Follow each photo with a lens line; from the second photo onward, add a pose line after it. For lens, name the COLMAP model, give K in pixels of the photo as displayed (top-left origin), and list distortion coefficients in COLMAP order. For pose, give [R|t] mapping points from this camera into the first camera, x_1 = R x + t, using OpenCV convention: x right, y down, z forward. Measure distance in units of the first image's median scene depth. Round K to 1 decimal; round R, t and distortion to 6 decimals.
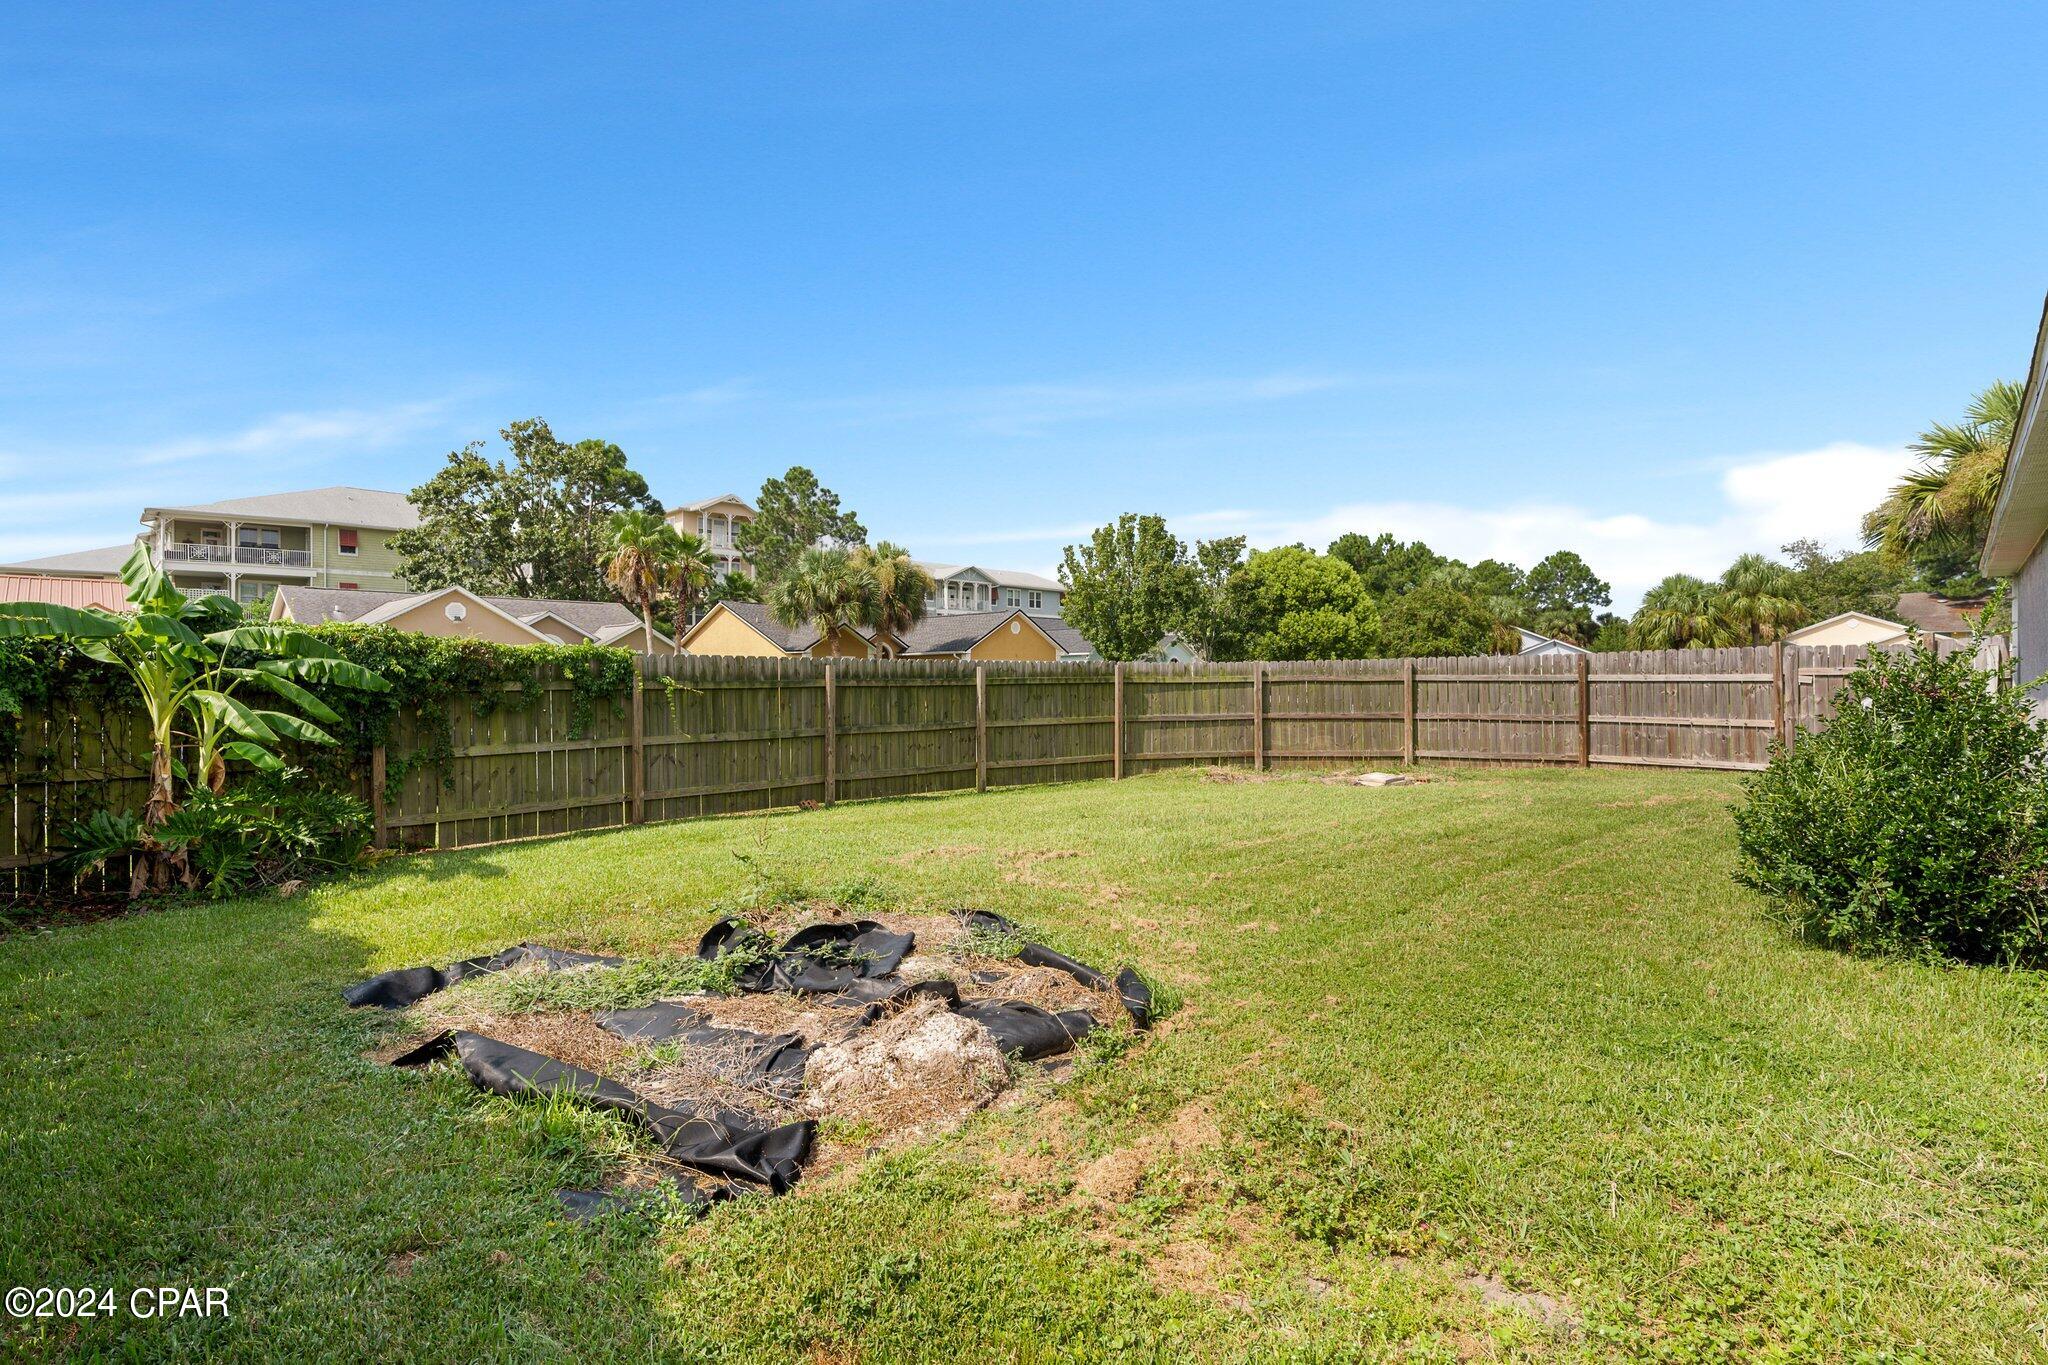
lens RADIAL K [[952.0, 0, 1031.1], [0, 952.0, 679.1], [0, 0, 1]] dist [0.002114, -0.000109]
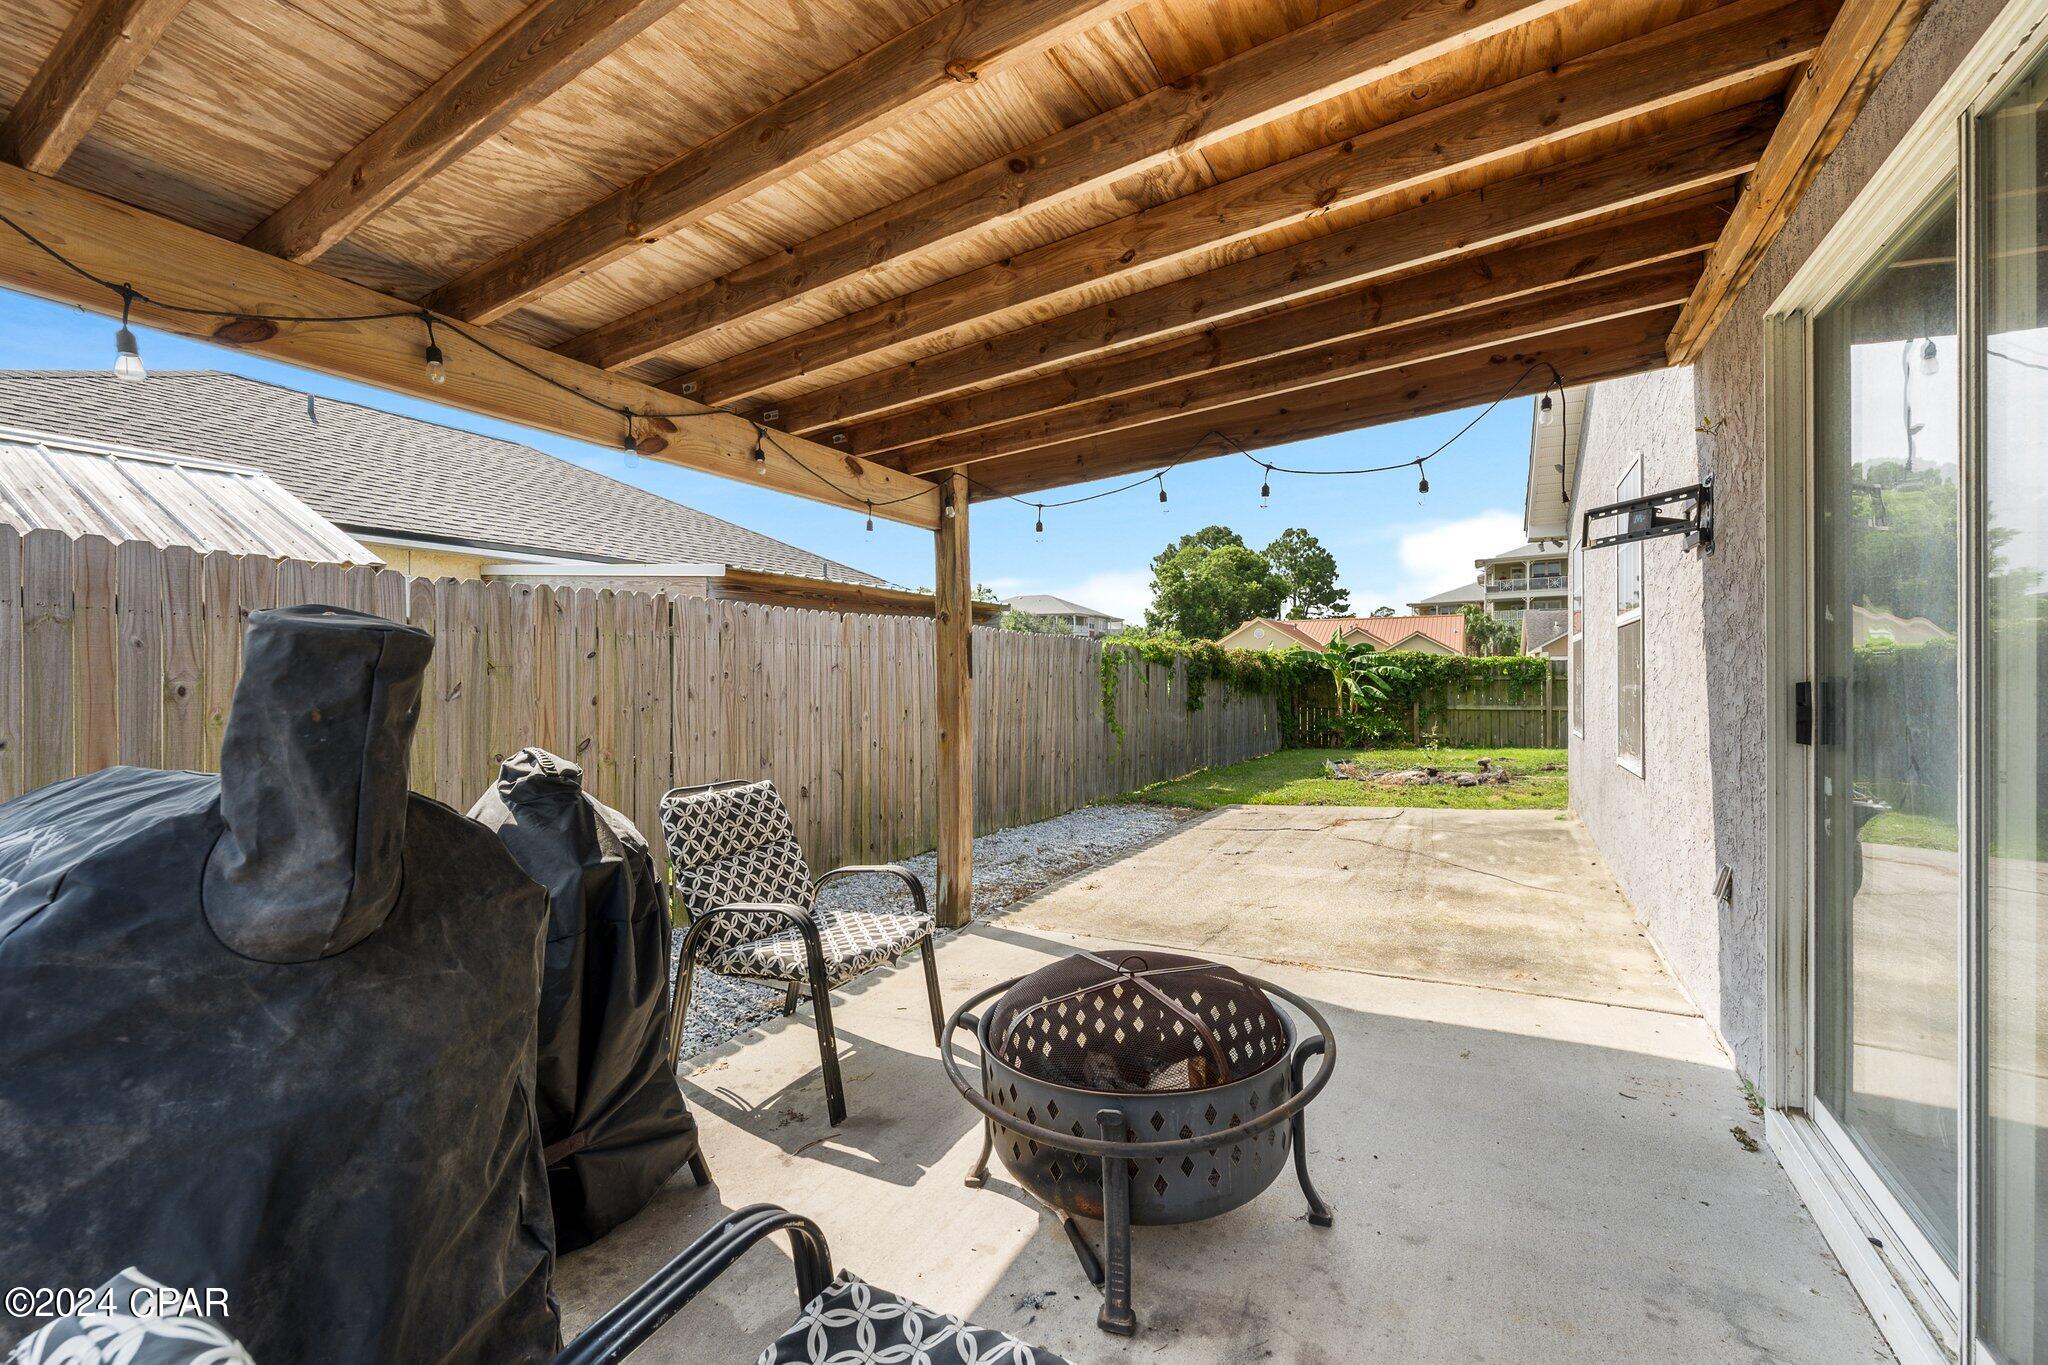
lens RADIAL K [[812.3, 0, 1025.5], [0, 812.3, 677.5], [0, 0, 1]] dist [-0.009122, 0.000377]
pose [[0.287107, 0.003958, -0.957890, 0.958781], [0.001207, 0.999989, 0.004494, -0.001732], [0.957898, -0.002446, 0.287099, -0.509874]]
